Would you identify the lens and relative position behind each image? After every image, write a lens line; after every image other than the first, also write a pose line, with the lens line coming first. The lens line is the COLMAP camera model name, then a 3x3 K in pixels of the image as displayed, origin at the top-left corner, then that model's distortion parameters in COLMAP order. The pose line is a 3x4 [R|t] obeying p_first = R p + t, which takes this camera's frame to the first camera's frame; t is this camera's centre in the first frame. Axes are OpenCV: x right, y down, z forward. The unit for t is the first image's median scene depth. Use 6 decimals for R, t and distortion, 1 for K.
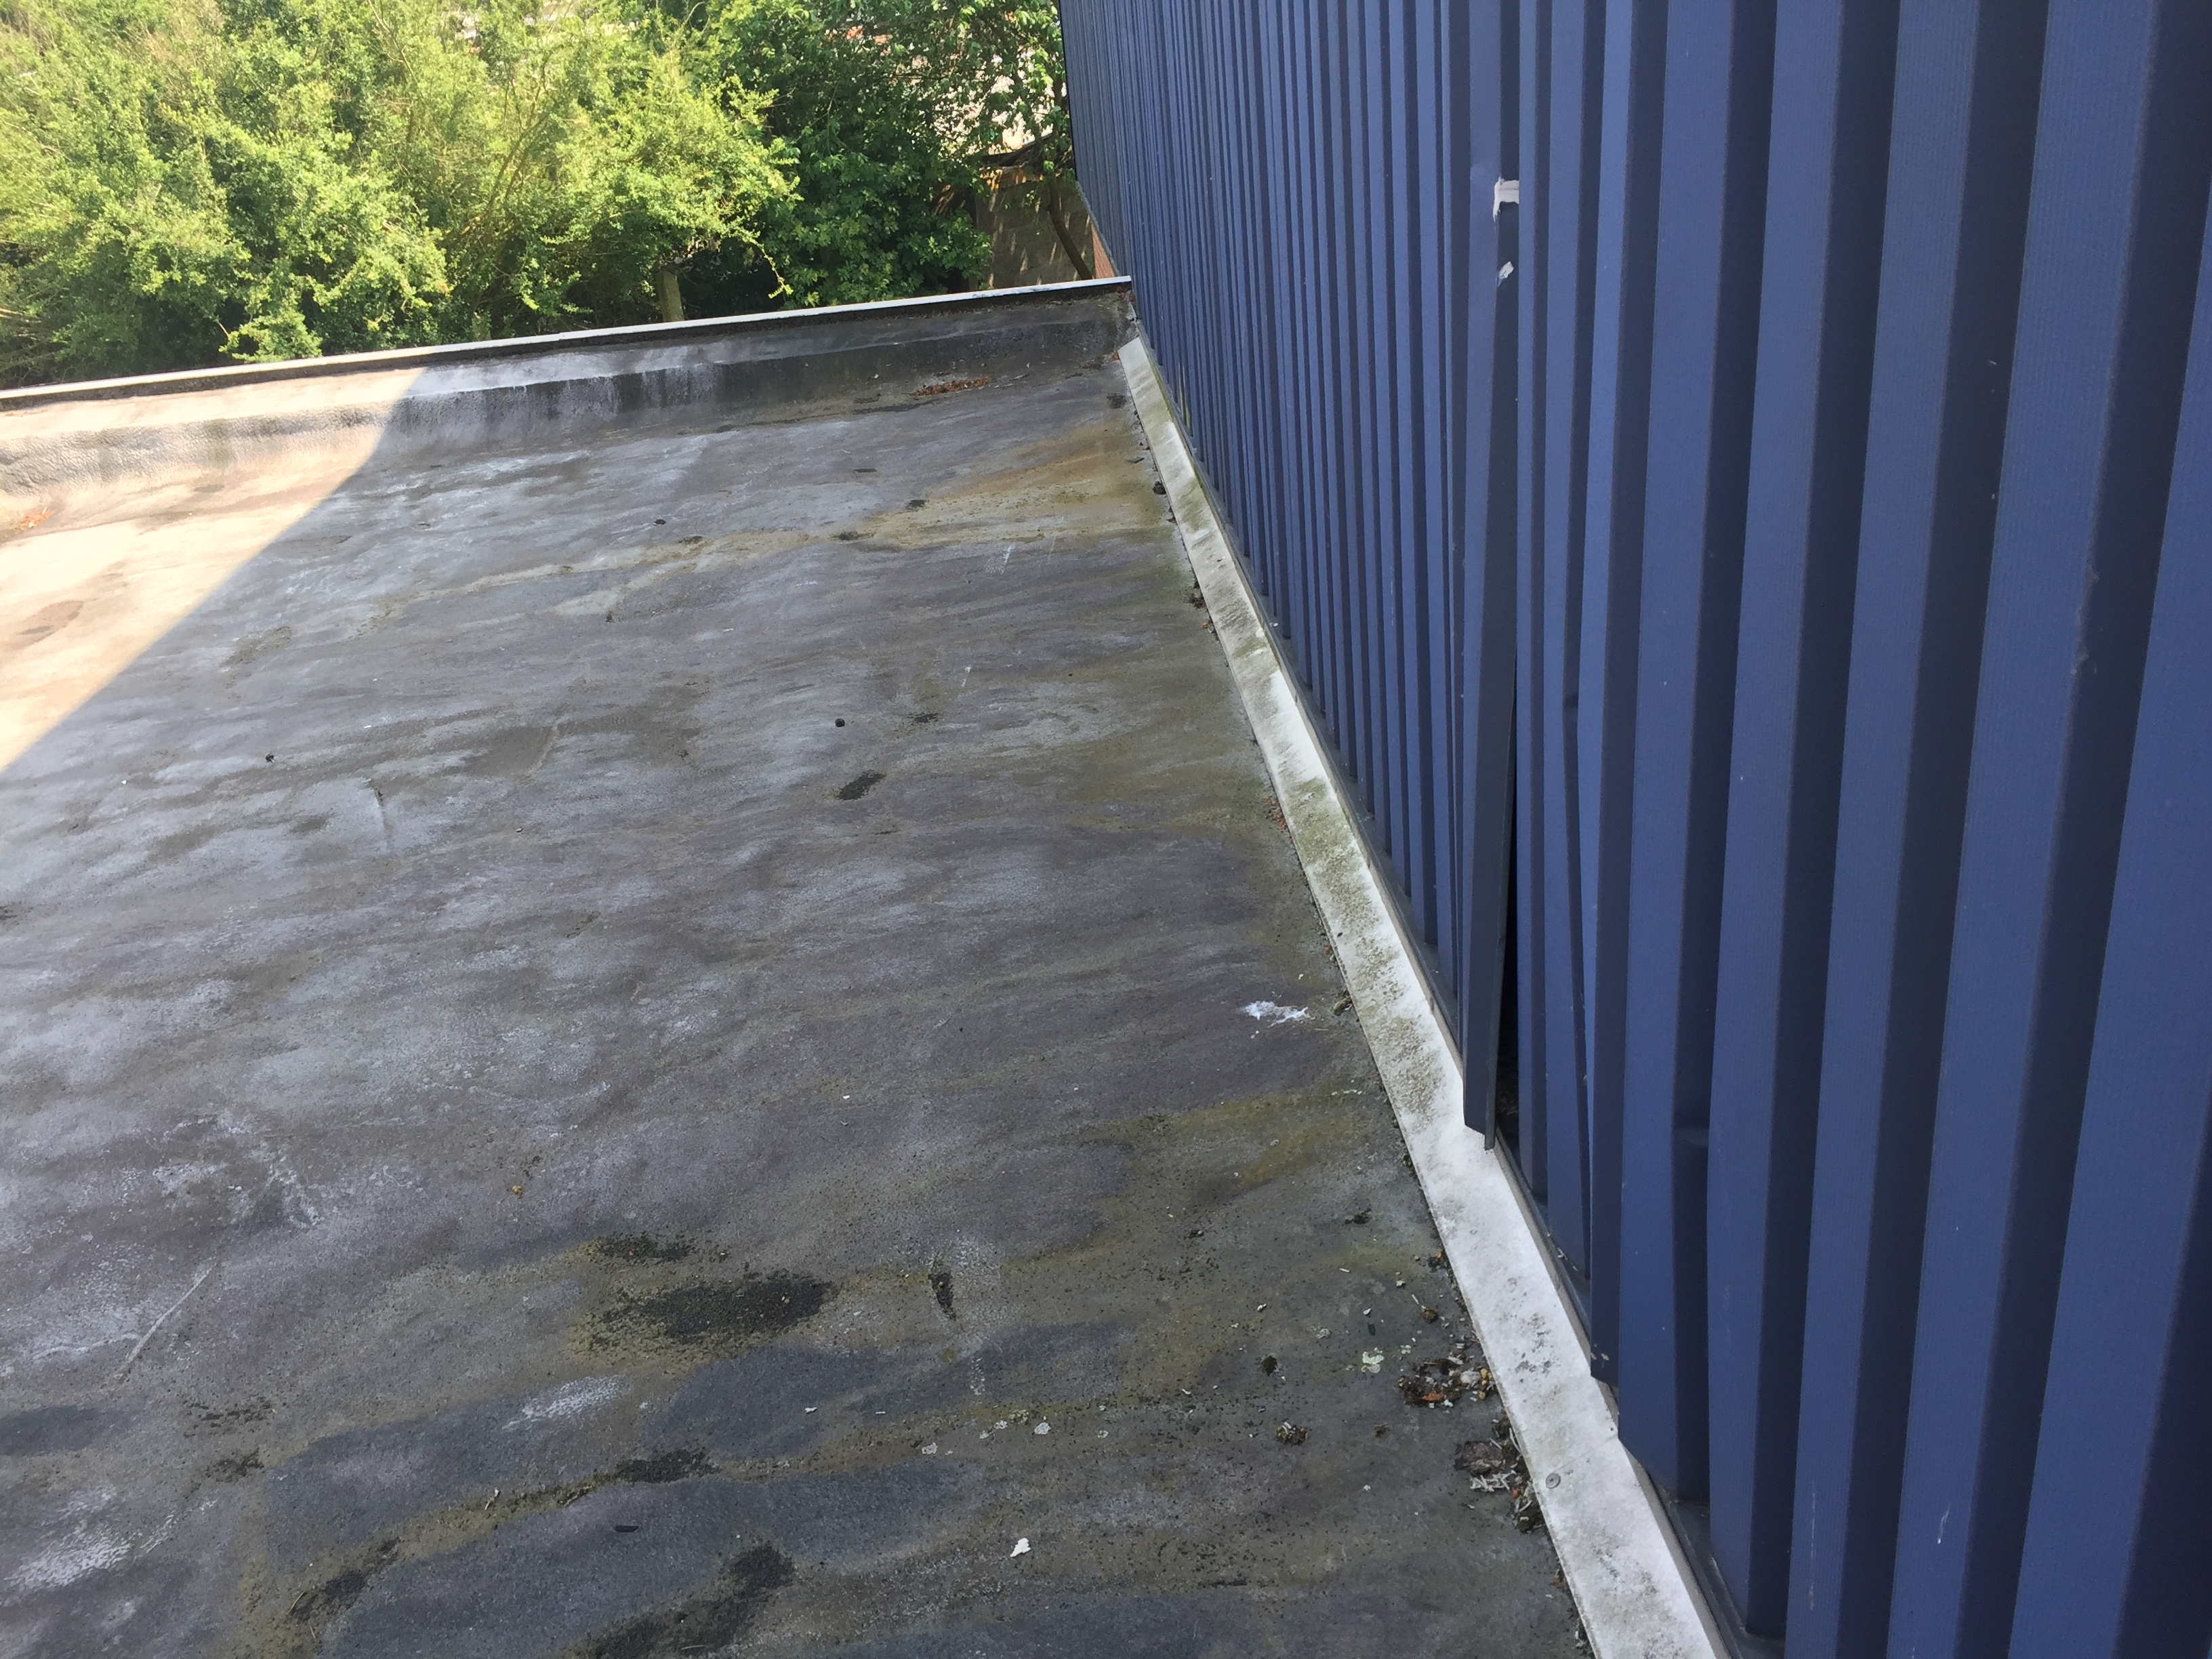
lens RADIAL K [[1909.3, 0, 1106.0], [0, 1909.3, 829.5], [0, 0, 1]] dist [0.079987, -0.125018]
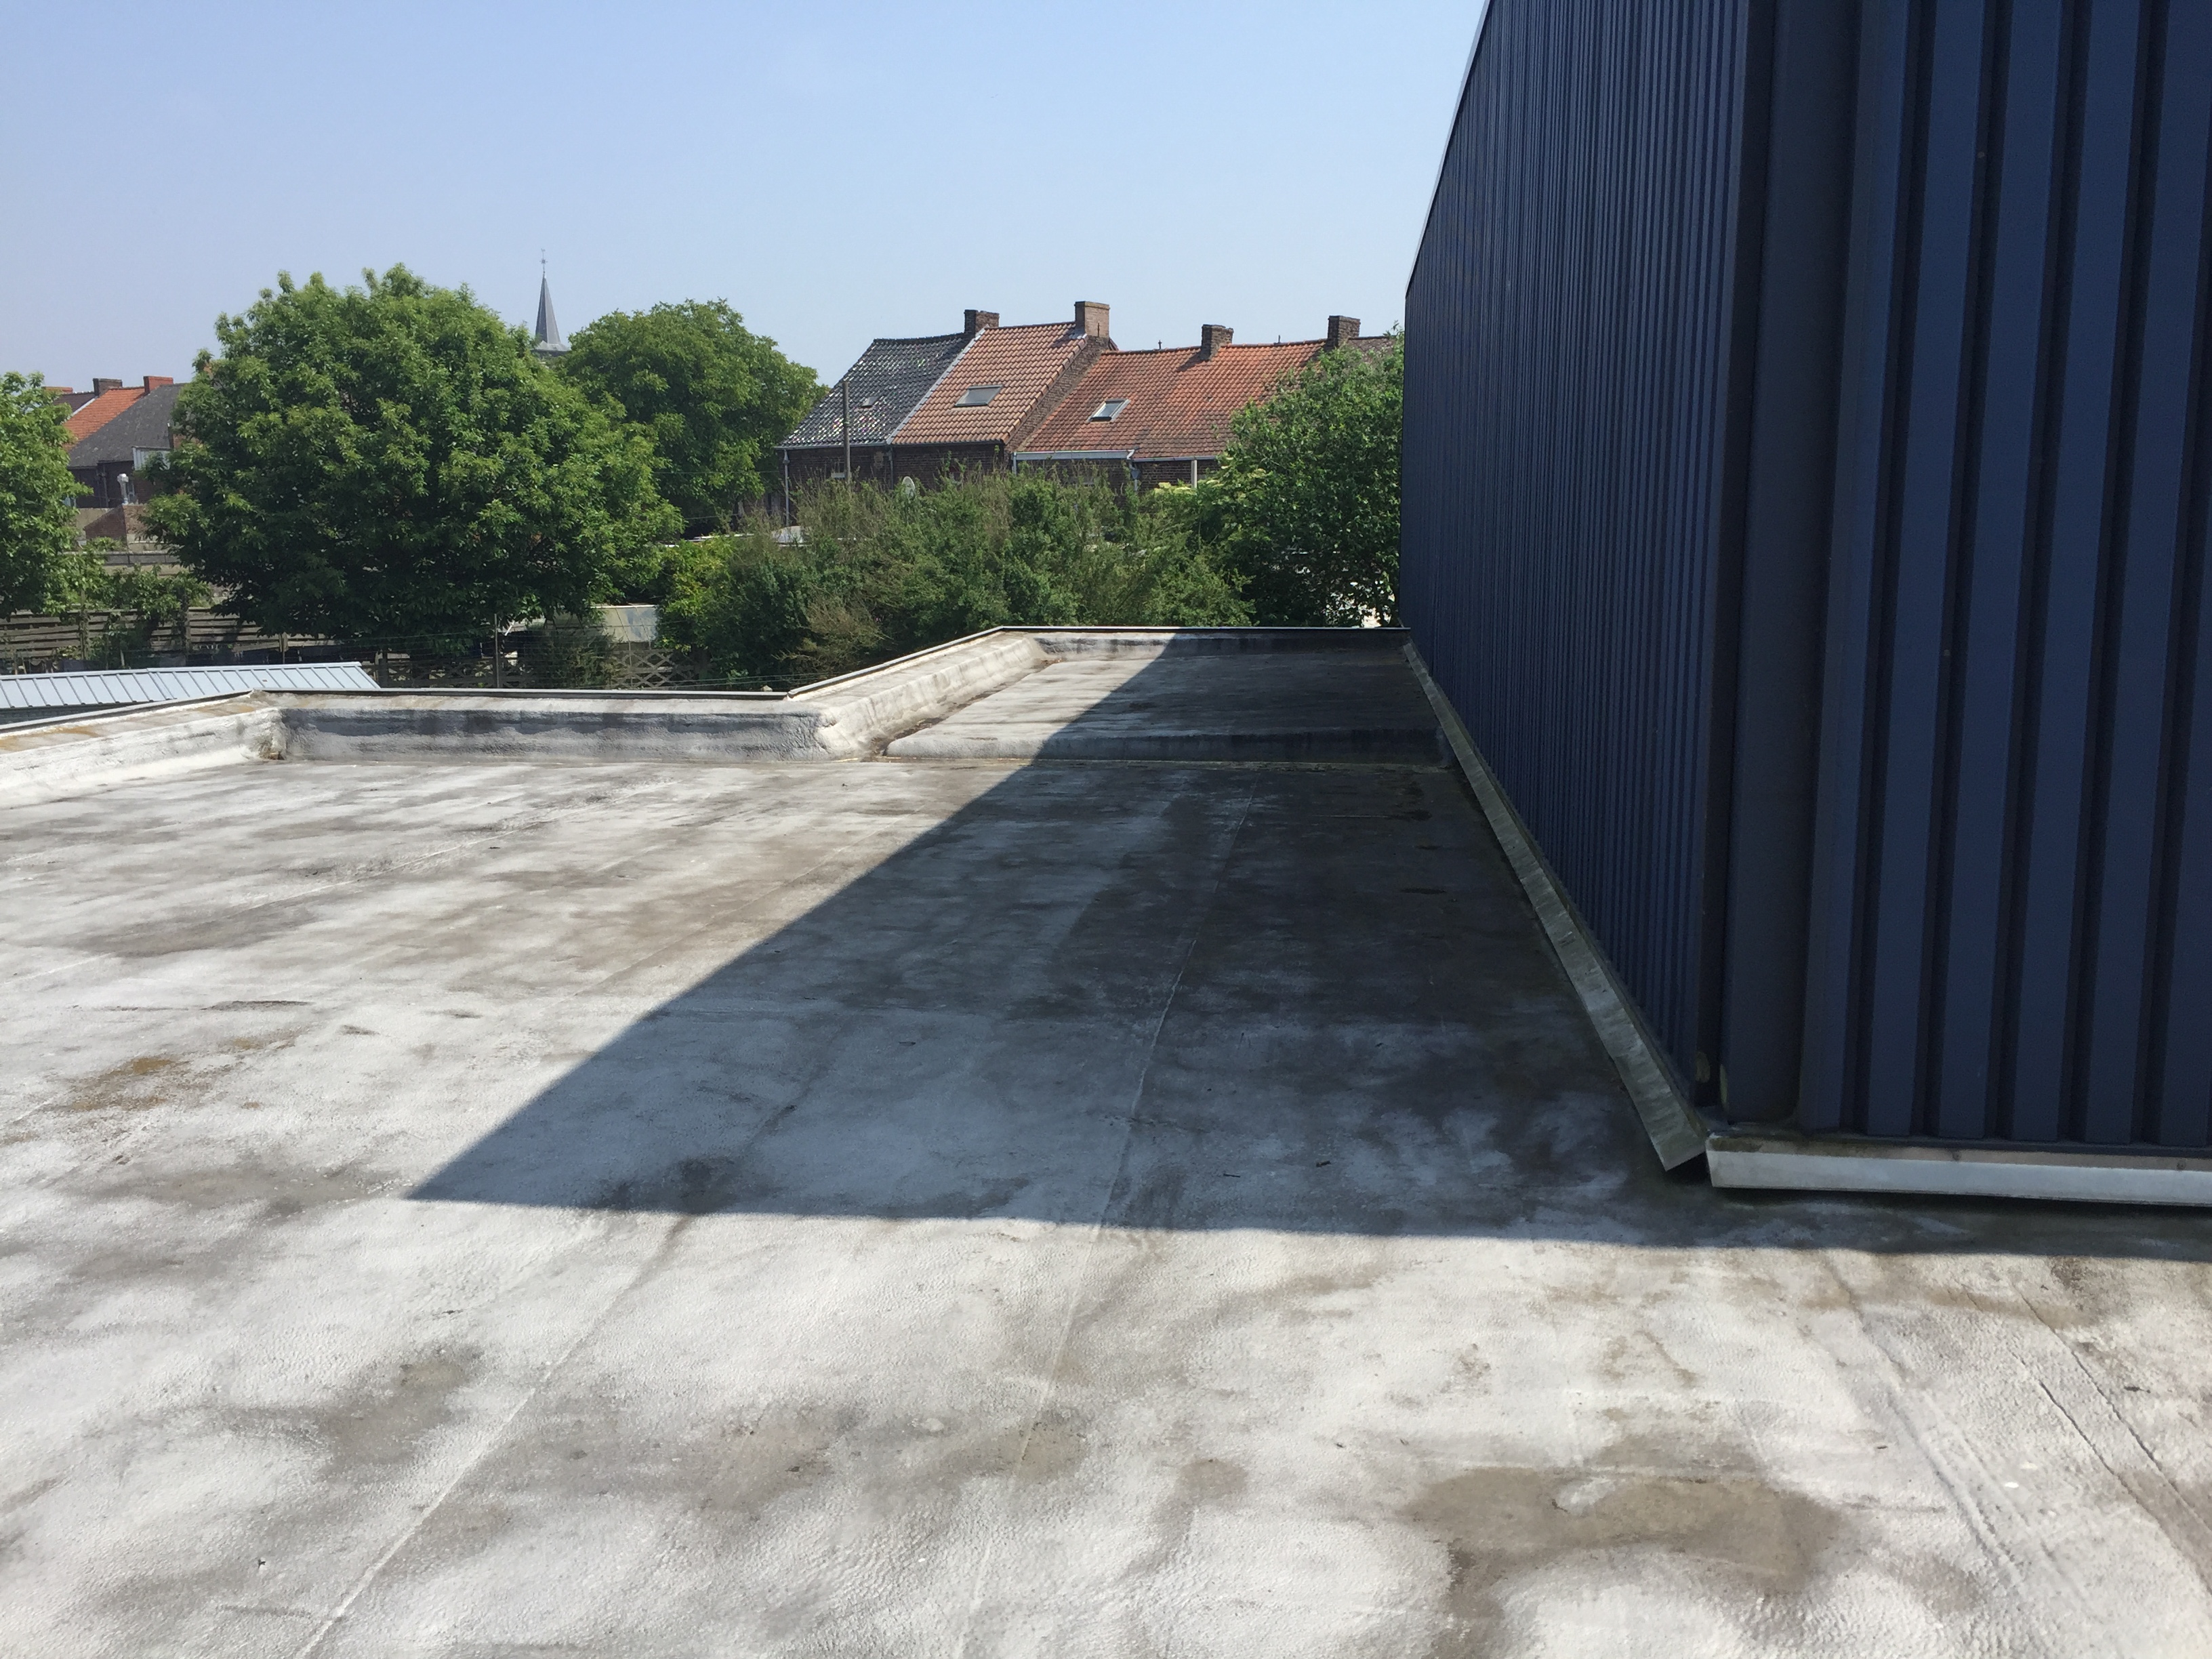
lens RADIAL K [[1909.3, 0, 1106.0], [0, 1909.3, 829.5], [0, 0, 1]] dist [0.079987, -0.125018]
pose [[0.979530, 0.115353, -0.164966, 0.079067], [-0.154033, 0.957122, -0.245340, 0.847579], [0.129592, 0.265729, 0.955298, -1.890401]]
